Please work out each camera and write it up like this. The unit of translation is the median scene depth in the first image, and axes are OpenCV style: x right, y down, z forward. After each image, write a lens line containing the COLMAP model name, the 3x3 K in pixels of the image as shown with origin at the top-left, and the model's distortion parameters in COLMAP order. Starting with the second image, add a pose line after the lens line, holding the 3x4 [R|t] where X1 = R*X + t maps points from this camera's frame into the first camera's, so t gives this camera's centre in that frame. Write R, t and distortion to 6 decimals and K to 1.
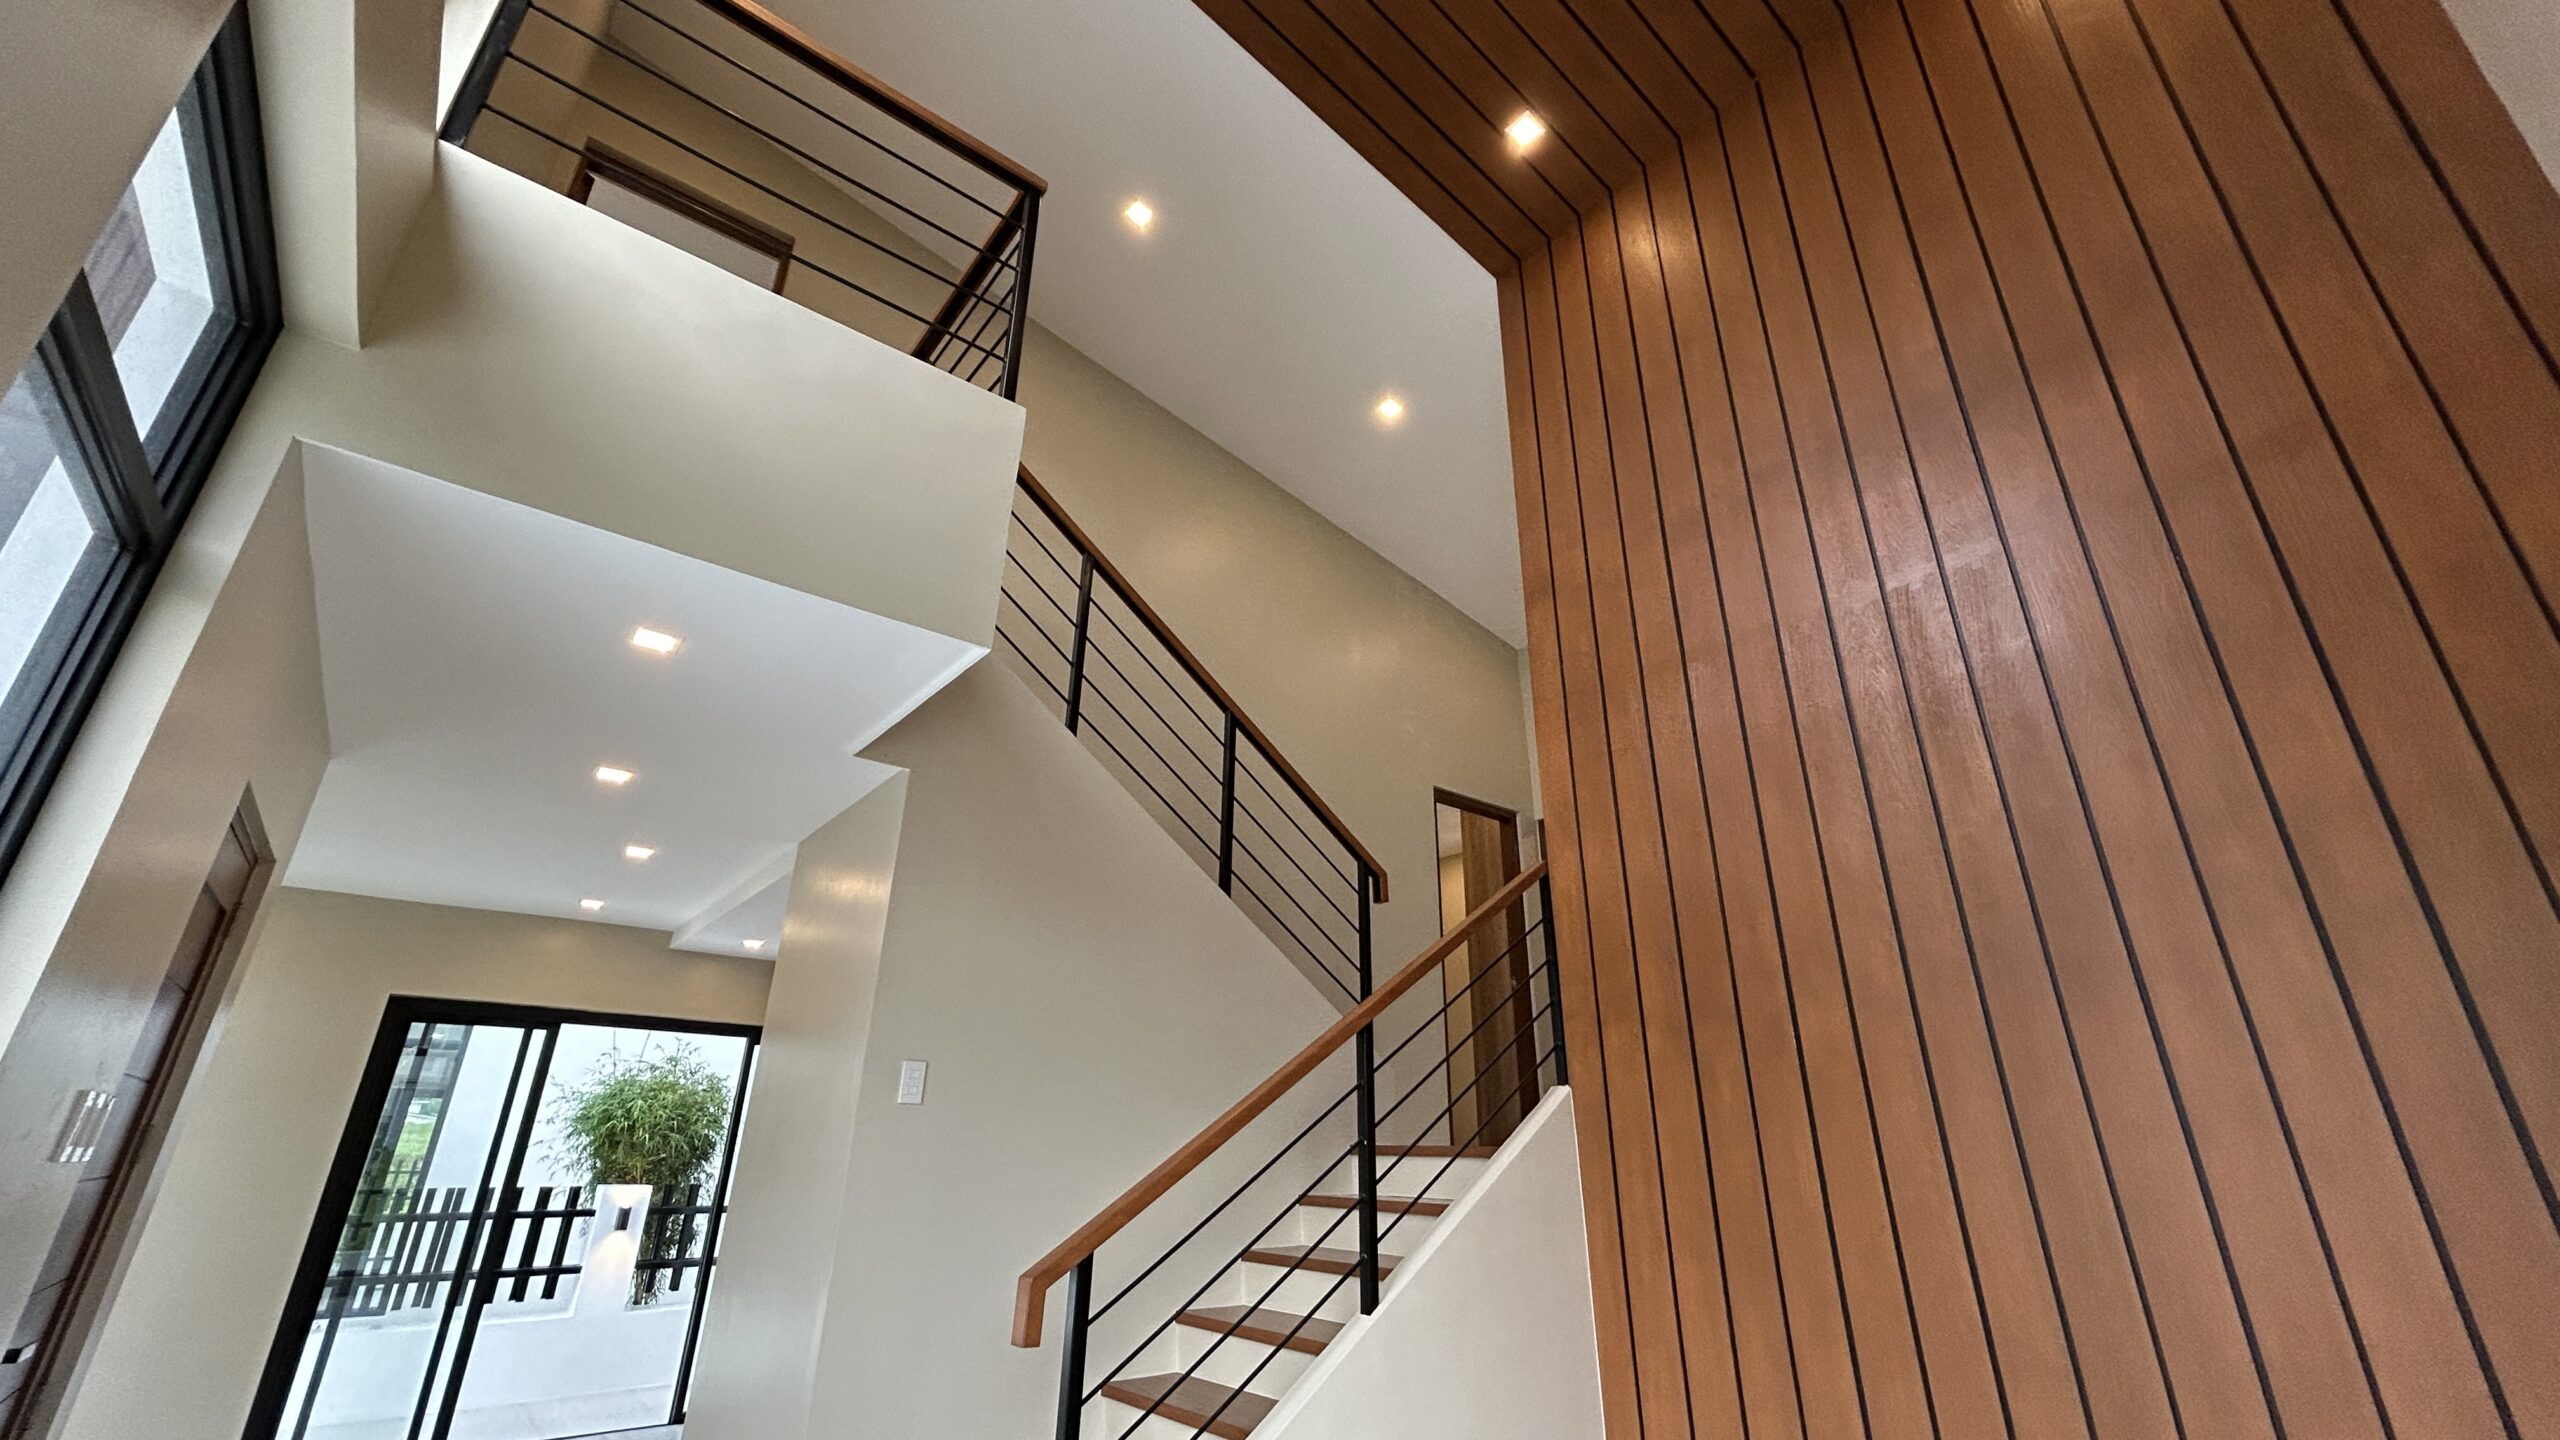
lens RADIAL K [[1028.8, 0, 1281.8], [0, 1028.8, 714.4], [0, 0, 1]] dist [-0.000810, 0.000566]
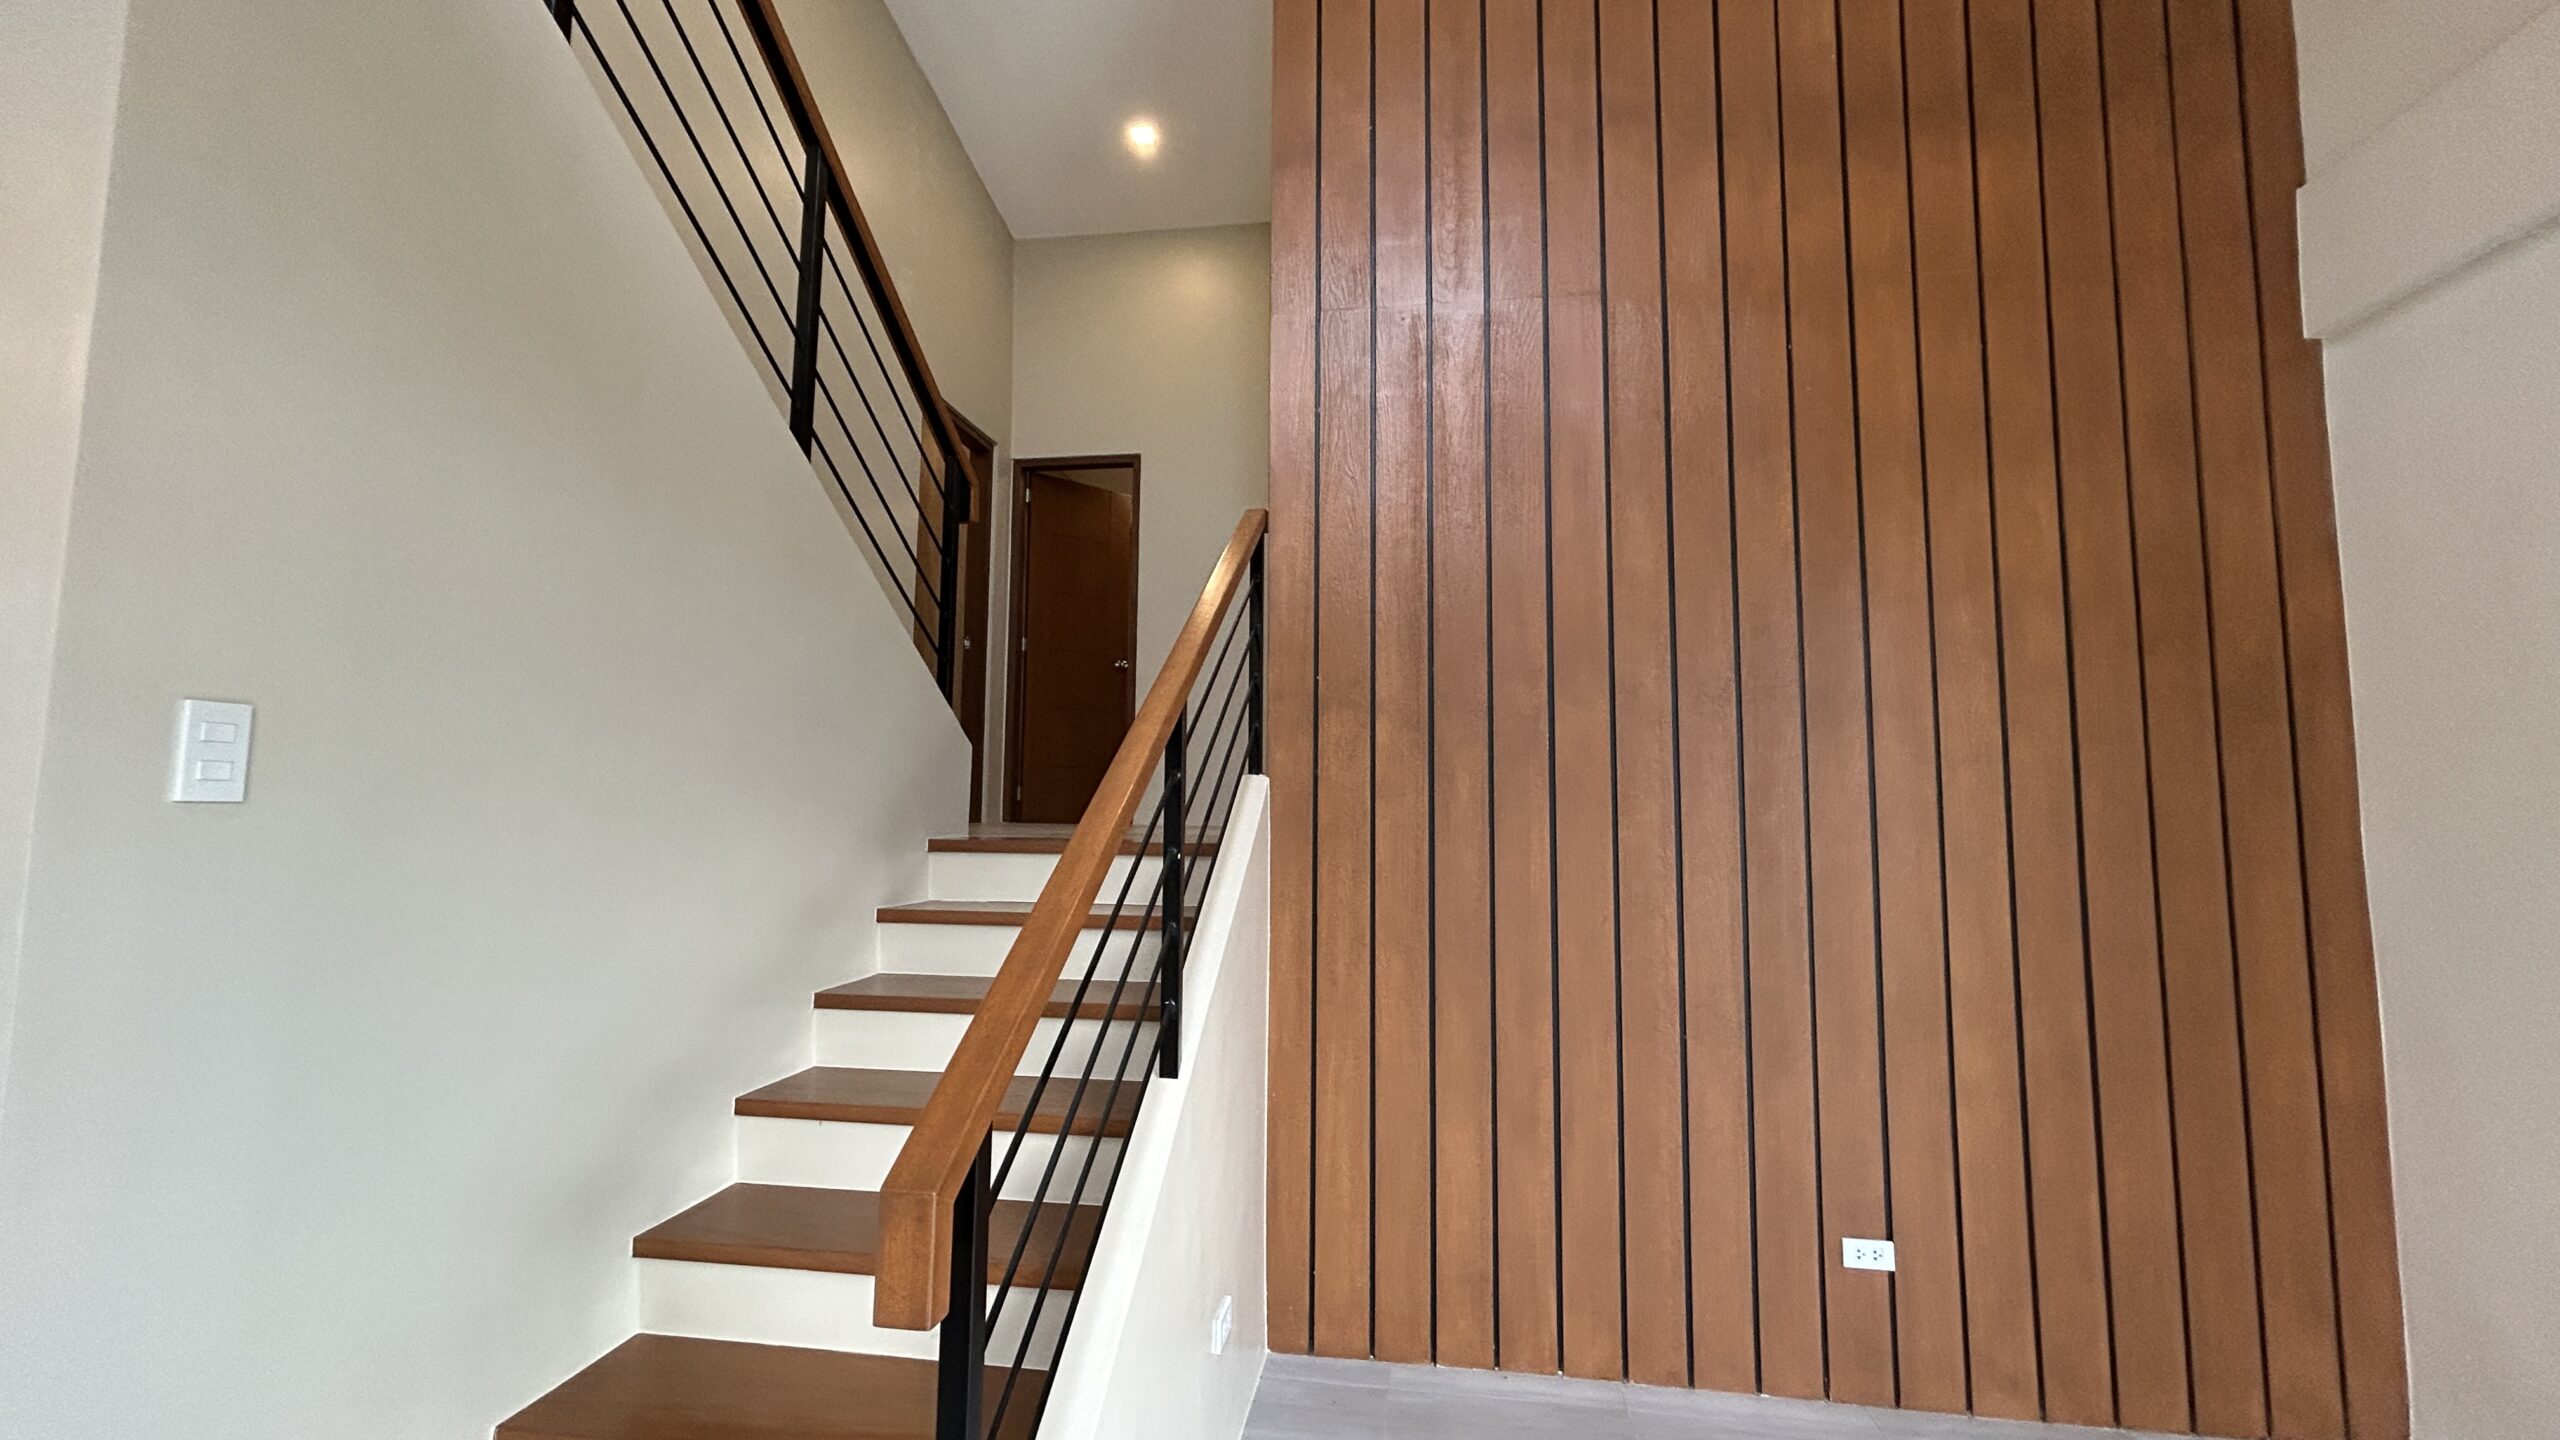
lens RADIAL K [[1028.8, 0, 1281.8], [0, 1028.8, 714.4], [0, 0, 1]] dist [-0.000810, 0.000566]
pose [[0.736366, 0.056156, 0.674249, -0.312965], [-0.264460, 0.941157, 0.210438, 0.149788], [-0.622756, -0.333271, 0.707887, 0.460067]]
